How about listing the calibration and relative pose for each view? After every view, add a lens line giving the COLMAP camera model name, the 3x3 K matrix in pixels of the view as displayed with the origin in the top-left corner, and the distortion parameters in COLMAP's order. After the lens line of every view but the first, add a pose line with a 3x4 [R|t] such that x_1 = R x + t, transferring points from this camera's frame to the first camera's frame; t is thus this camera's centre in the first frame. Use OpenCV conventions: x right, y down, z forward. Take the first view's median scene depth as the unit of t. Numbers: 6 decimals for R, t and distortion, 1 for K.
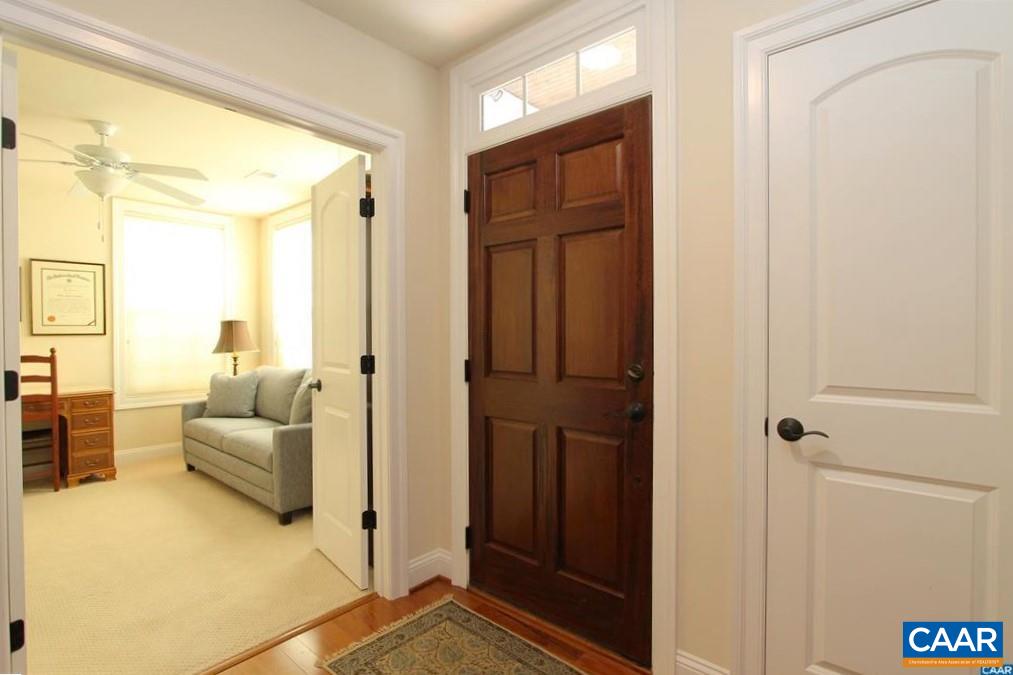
lens RADIAL K [[496.0, 0, 503.4], [0, 496.0, 337.9], [0, 0, 1]] dist [-0.012902, -0.000413]
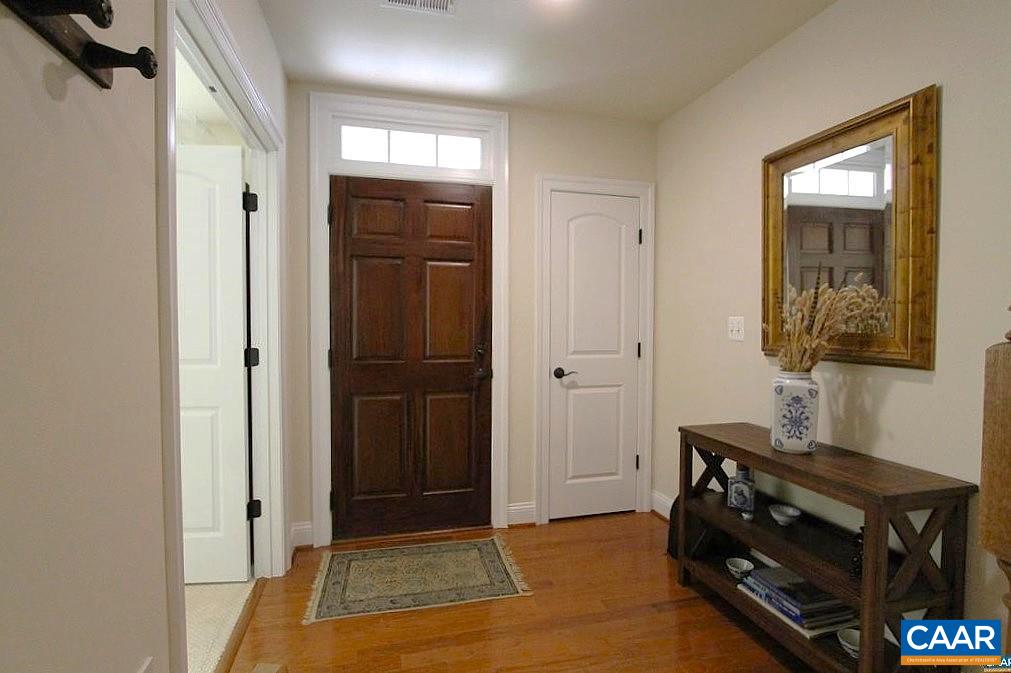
lens RADIAL K [[495.0, 0, 502.4], [0, 495.0, 336.9], [0, 0, 1]] dist [-0.012902, -0.000413]
pose [[0.564595, -0.013967, 0.825250, -0.954125], [0.005441, 0.999898, 0.013201, 0.001880], [-0.825350, -0.002963, 0.564613, 0.005435]]
